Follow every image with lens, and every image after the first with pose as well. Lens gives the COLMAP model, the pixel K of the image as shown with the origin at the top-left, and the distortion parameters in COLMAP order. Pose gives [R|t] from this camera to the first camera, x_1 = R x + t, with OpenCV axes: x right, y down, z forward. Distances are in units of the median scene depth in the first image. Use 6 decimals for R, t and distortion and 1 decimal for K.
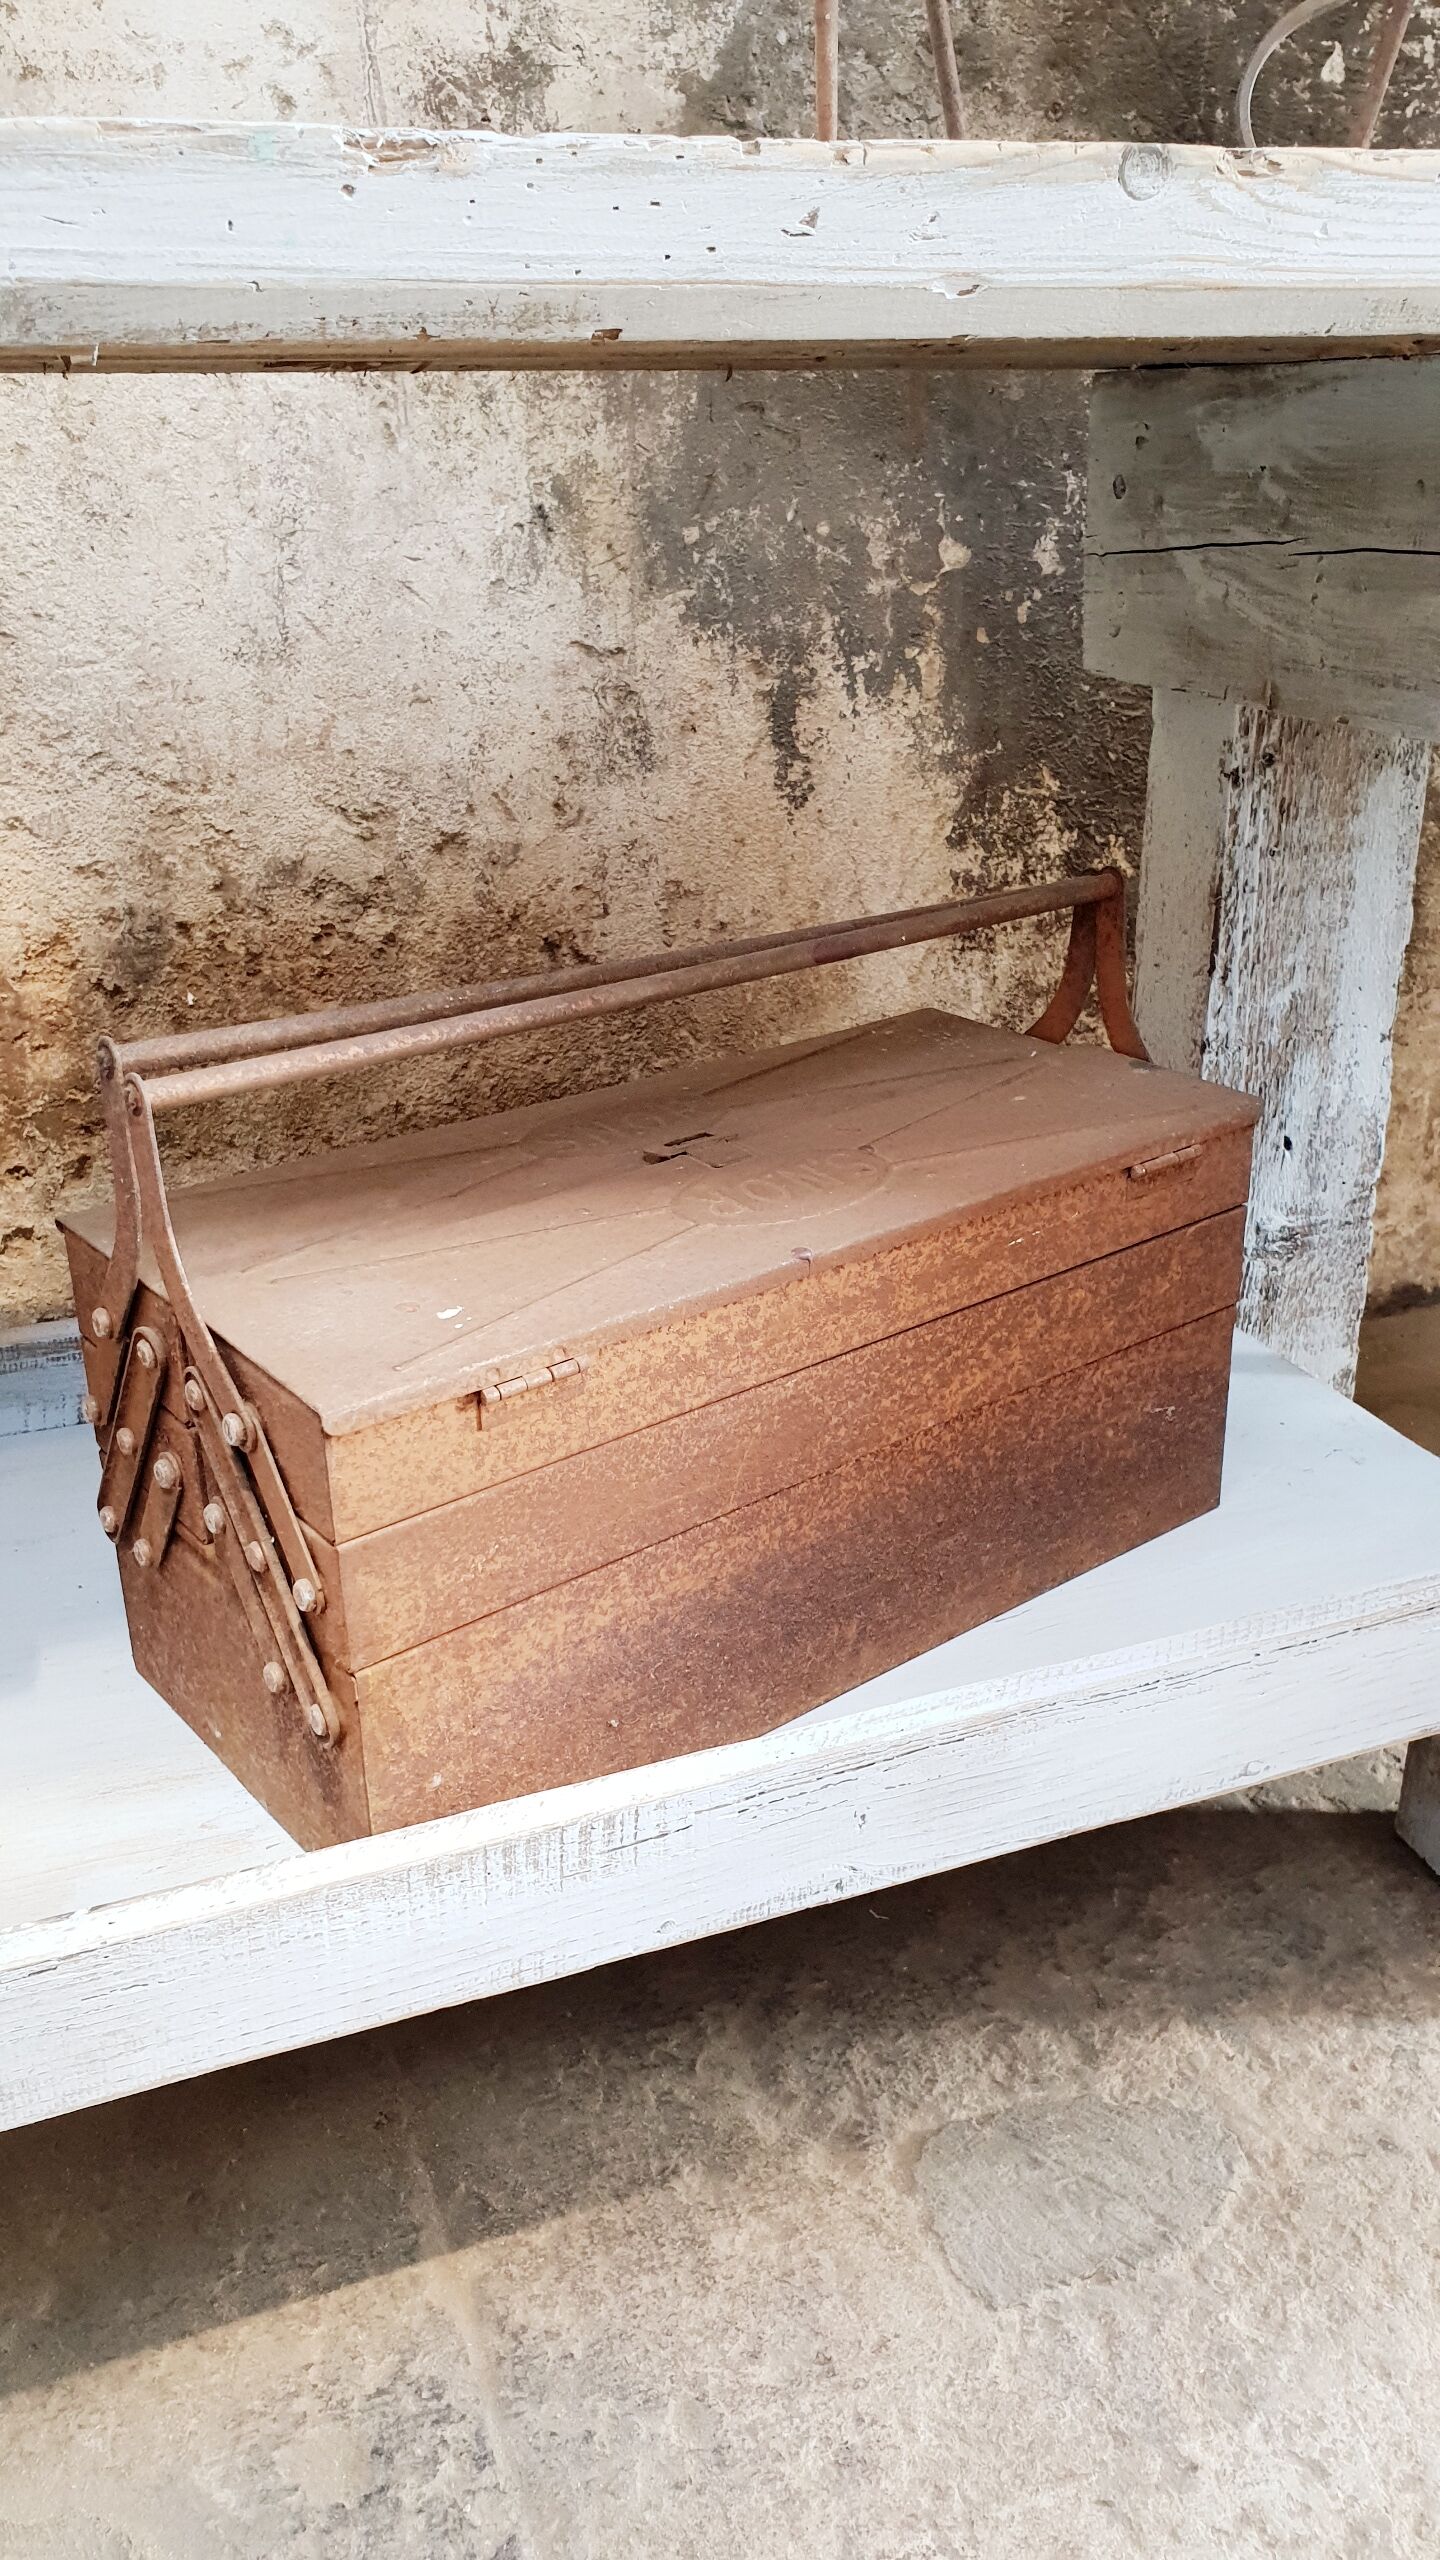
lens RADIAL K [[2035.9, 0, 758.8], [0, 2035.9, 1293.8], [0, 0, 1]] dist [-0.018970, 0.046428]
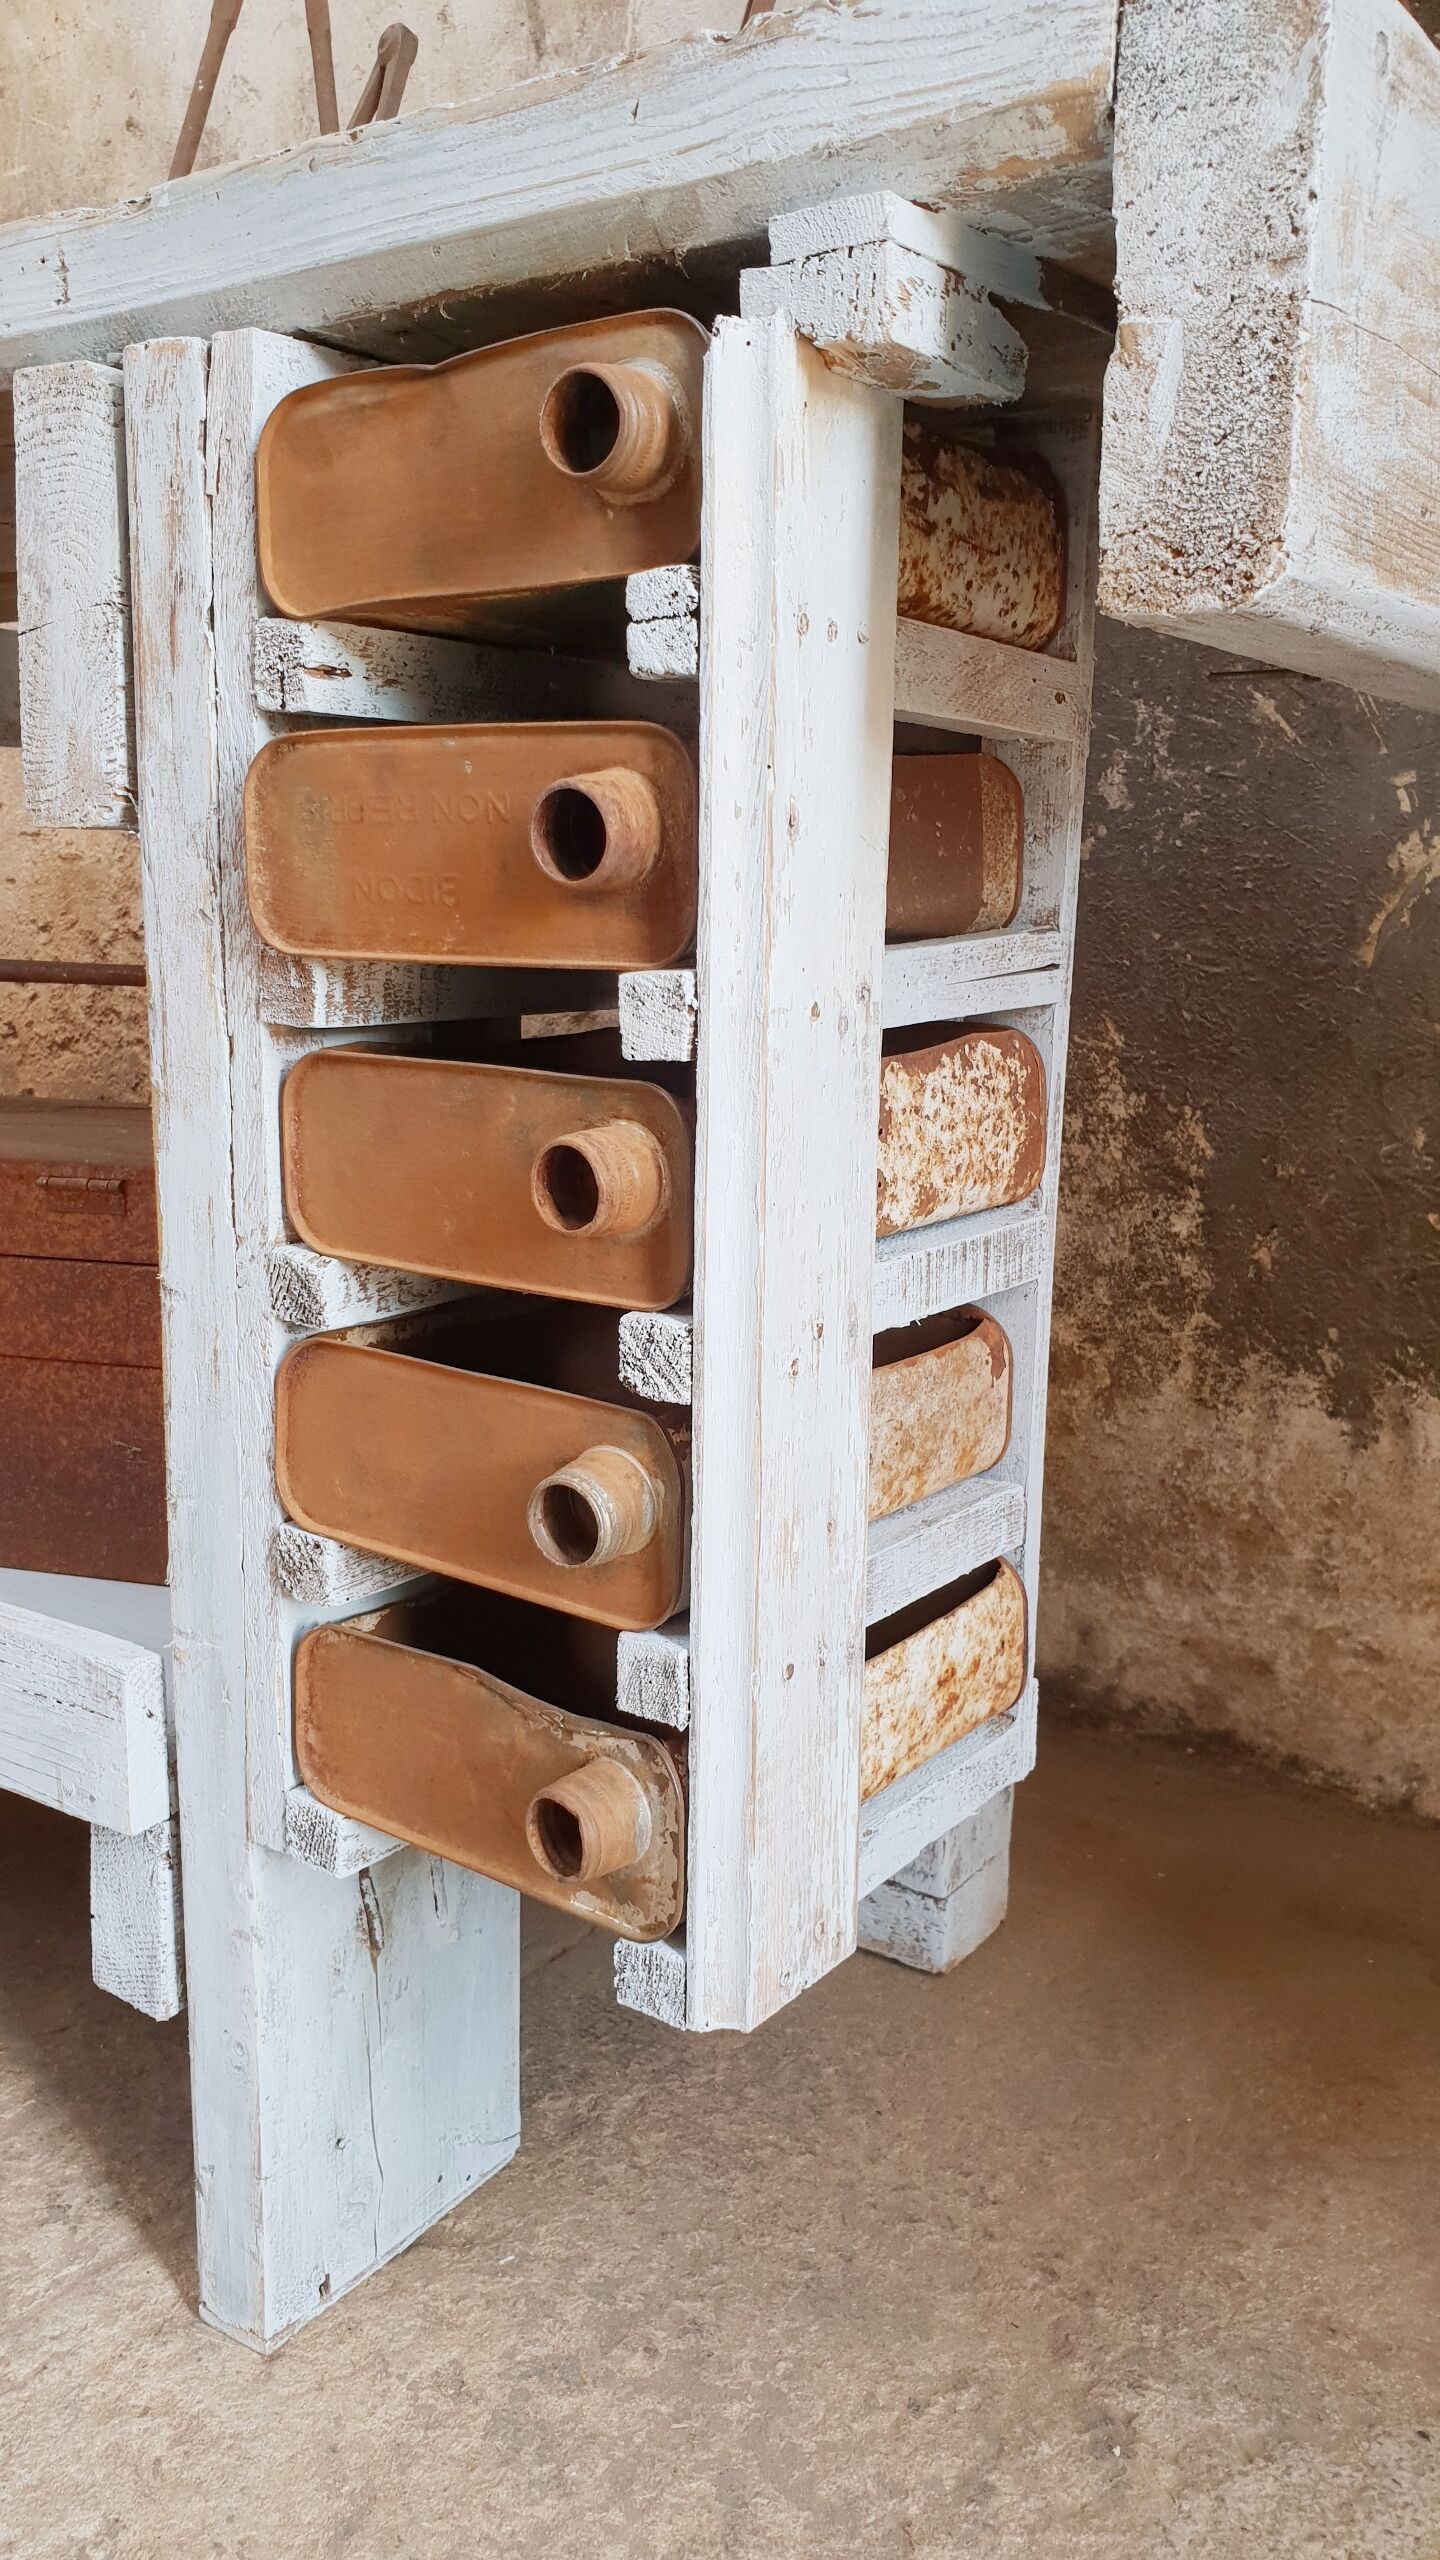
lens RADIAL K [[2045.2, 0, 730.1], [0, 2045.2, 1284.9], [0, 0, 1]] dist [-0.010075, 0.033805]
pose [[0.577045, 0.177203, -0.797256, 1.121296], [-0.345028, 0.937683, -0.041313, -0.079476], [0.740253, 0.298915, 0.602225, 0.534302]]
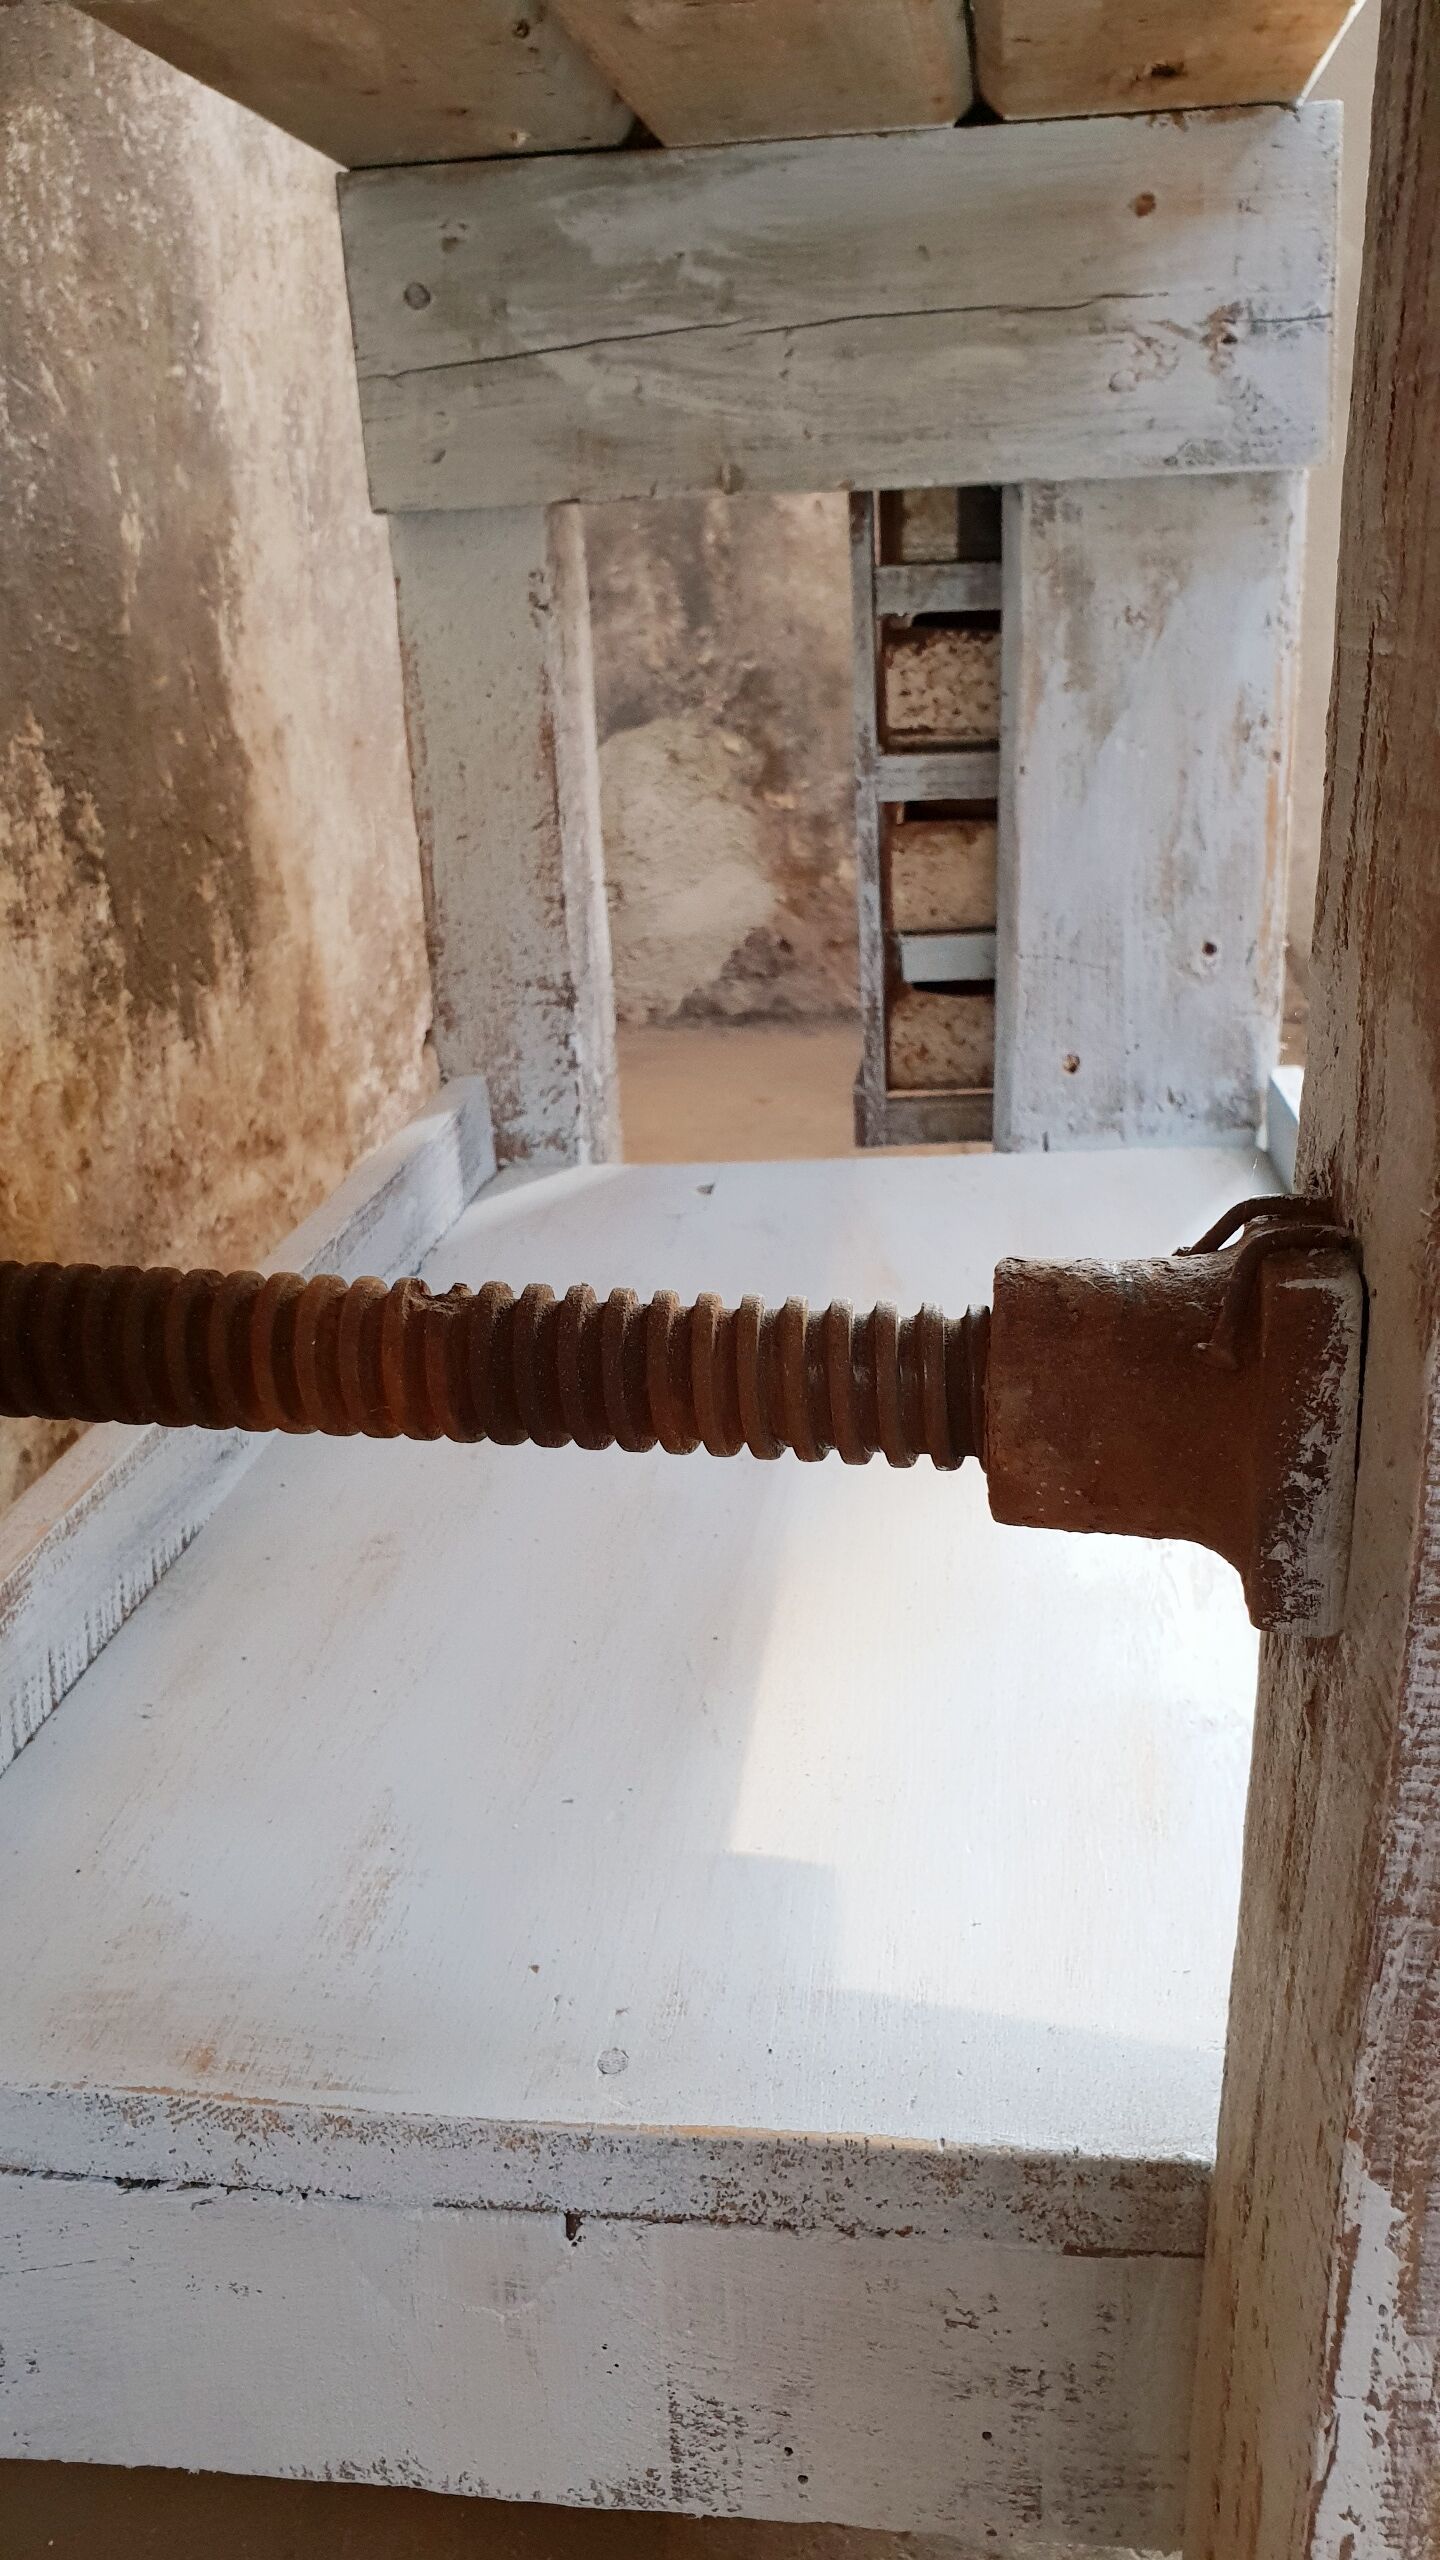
lens RADIAL K [[2089.9, 0, 753.4], [0, 2089.9, 1271.7], [0, 0, 1]] dist [0.003640, 0.003286]
pose [[0.444329, -0.292223, 0.846863, -0.742746], [0.391241, 0.913690, 0.110007, -0.041268], [-0.805917, 0.282449, 0.520309, 0.551685]]
